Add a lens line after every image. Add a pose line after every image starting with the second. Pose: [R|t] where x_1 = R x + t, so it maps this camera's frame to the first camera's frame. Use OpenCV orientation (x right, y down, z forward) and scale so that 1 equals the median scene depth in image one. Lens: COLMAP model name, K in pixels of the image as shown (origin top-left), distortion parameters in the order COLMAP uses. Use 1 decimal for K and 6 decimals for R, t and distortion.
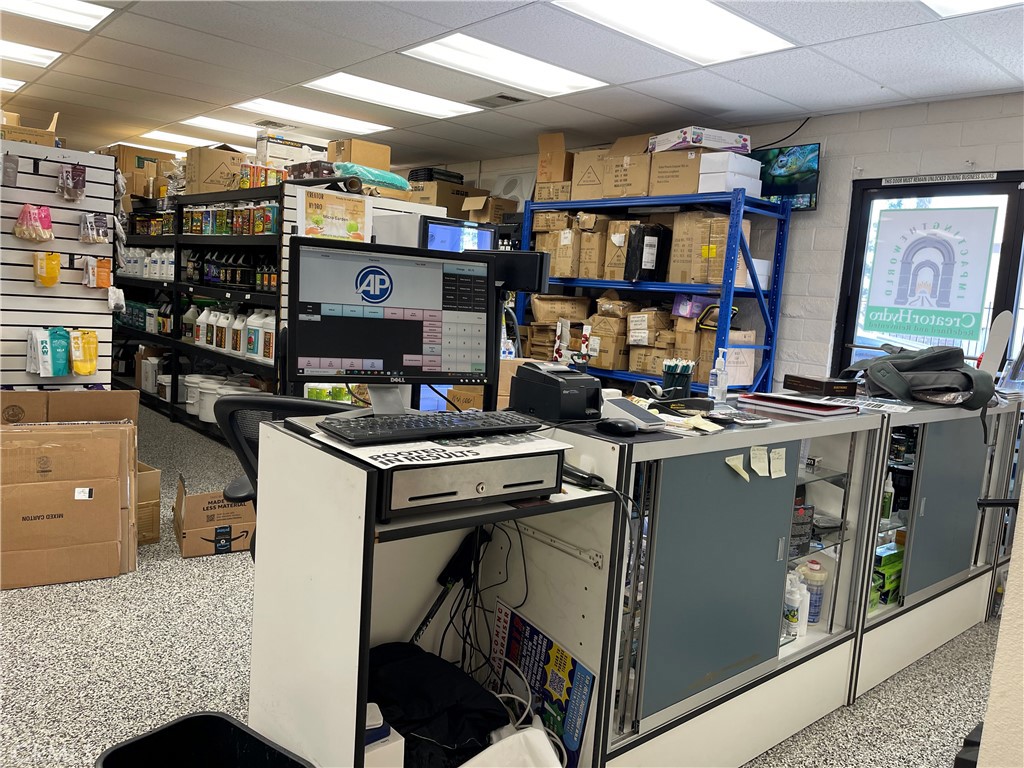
lens RADIAL K [[757.7, 0, 518.0], [0, 757.7, 380.6], [0, 0, 1]] dist [0.073837, -0.113700]
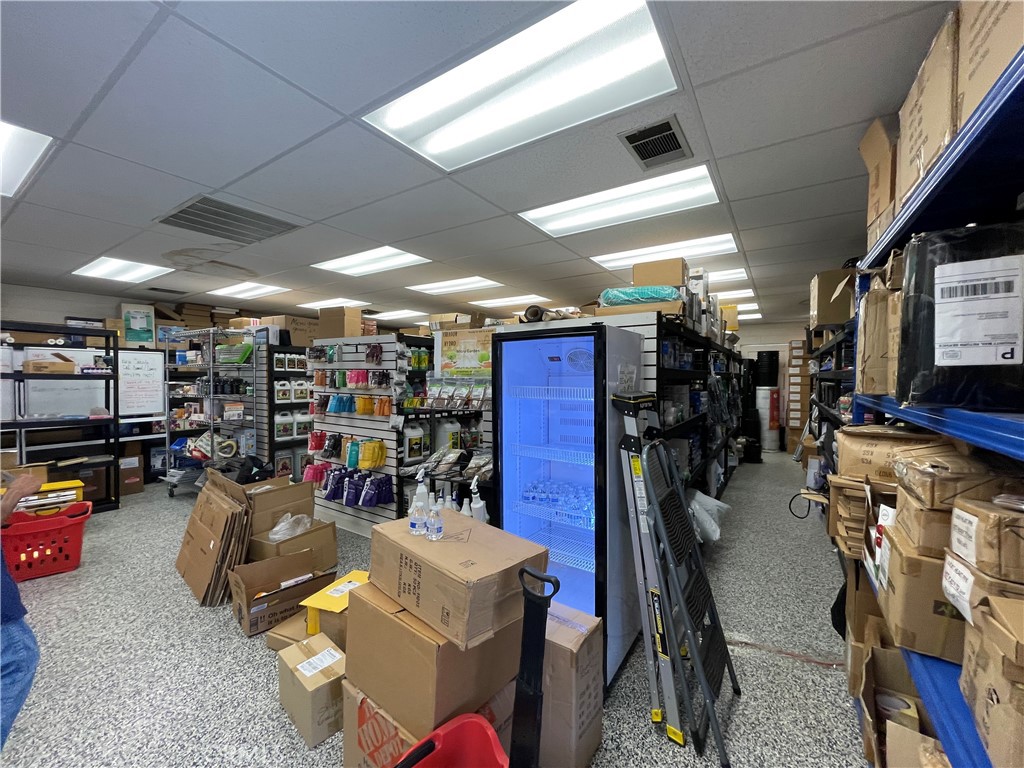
lens RADIAL K [[410.7, 0, 512.0], [0, 410.7, 384.0], [0, 0, 1]] dist [0.001142, 0.000111]
pose [[0.273014, -0.047400, -0.960842, 0.306263], [-0.087438, 0.993429, -0.073852, -0.120505], [0.958028, 0.104176, 0.267075, 0.845513]]
